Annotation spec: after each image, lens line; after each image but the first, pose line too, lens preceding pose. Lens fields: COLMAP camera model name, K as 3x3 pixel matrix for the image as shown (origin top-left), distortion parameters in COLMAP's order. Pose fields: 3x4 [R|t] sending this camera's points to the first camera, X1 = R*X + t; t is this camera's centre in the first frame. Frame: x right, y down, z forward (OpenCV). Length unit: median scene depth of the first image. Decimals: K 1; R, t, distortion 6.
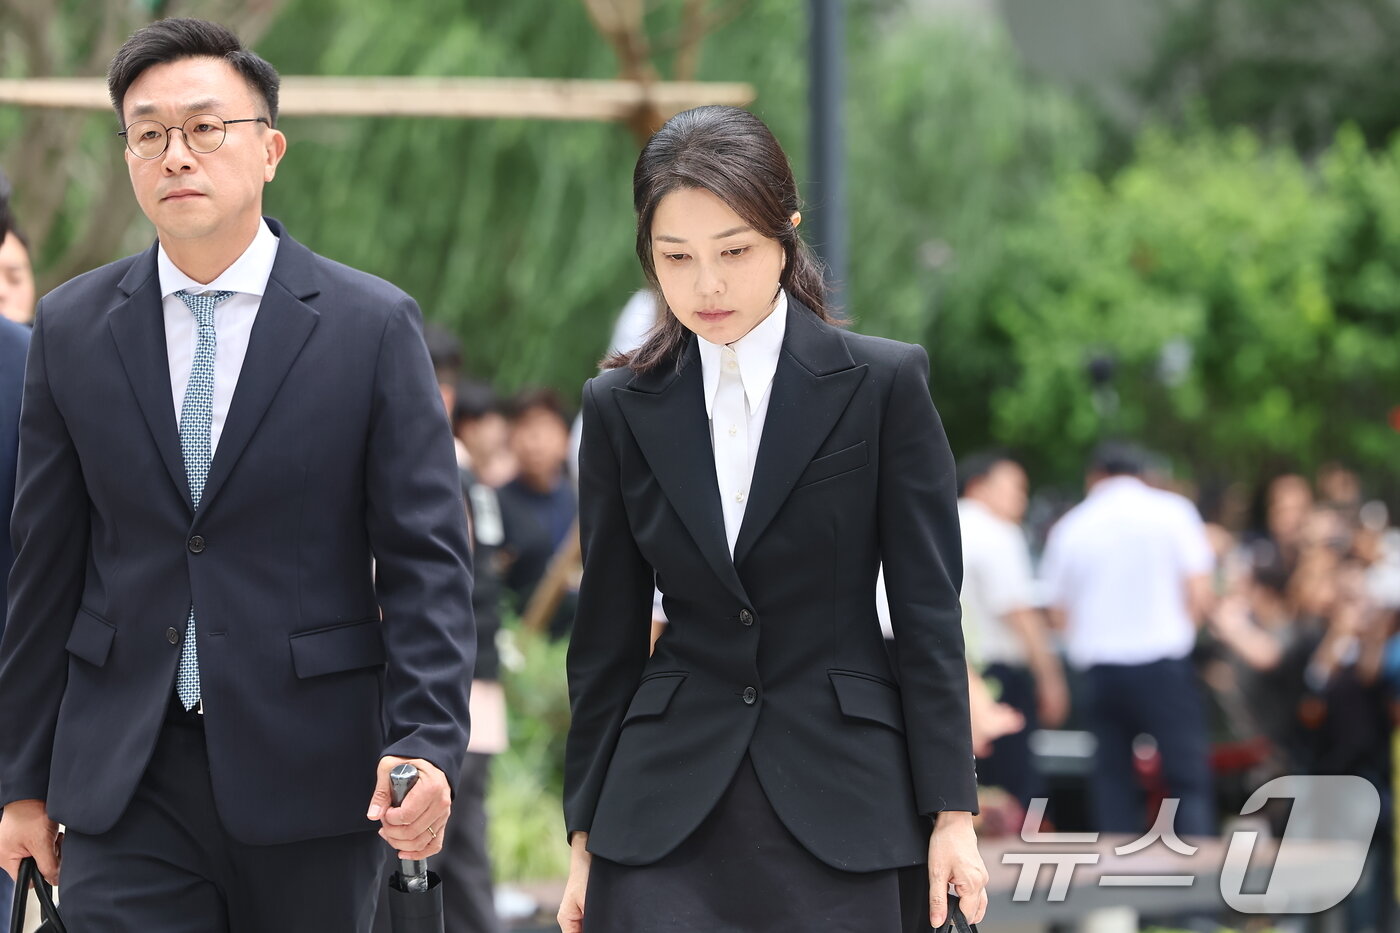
lens RADIAL K [[8098.9, 0, 700.9], [0, 8098.9, 464.6], [0, 0, 1]] dist [-1.578169, 0.000000]
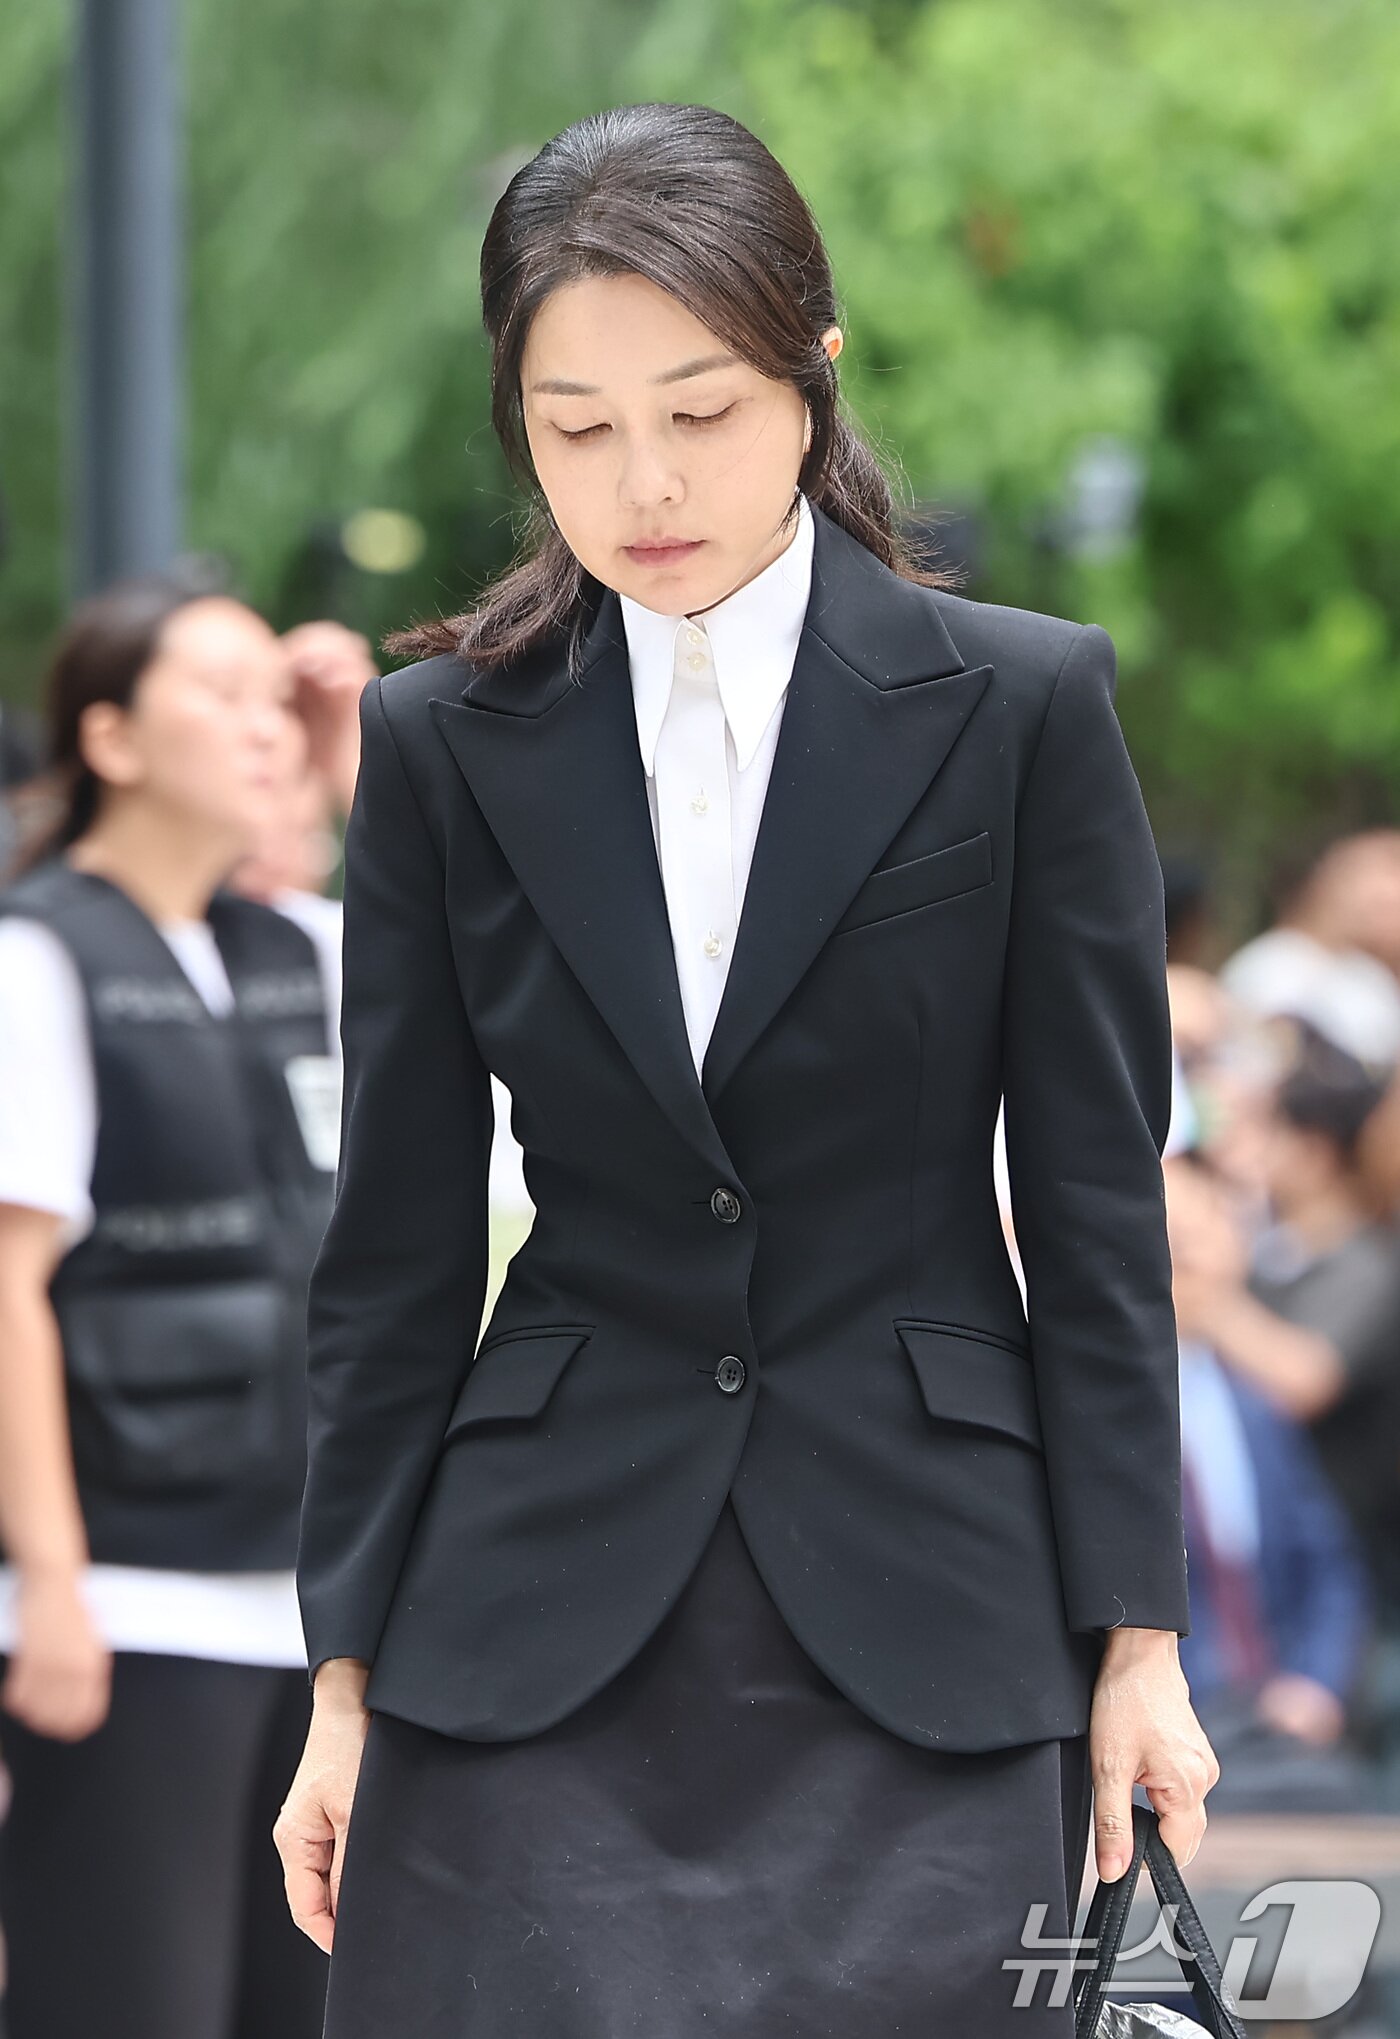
lens RADIAL K [[12328.2, 0, 554.4], [0, 12328.2, 1023.6], [0, 0, 1]] dist [-2.676763, 0.000000]
pose [[0.999938, 0.000195, -0.011126, 0.003584], [-0.000203, 1.000000, -0.000720, 0.009043], [0.011126, 0.000722, 0.999938, 0.300501]]
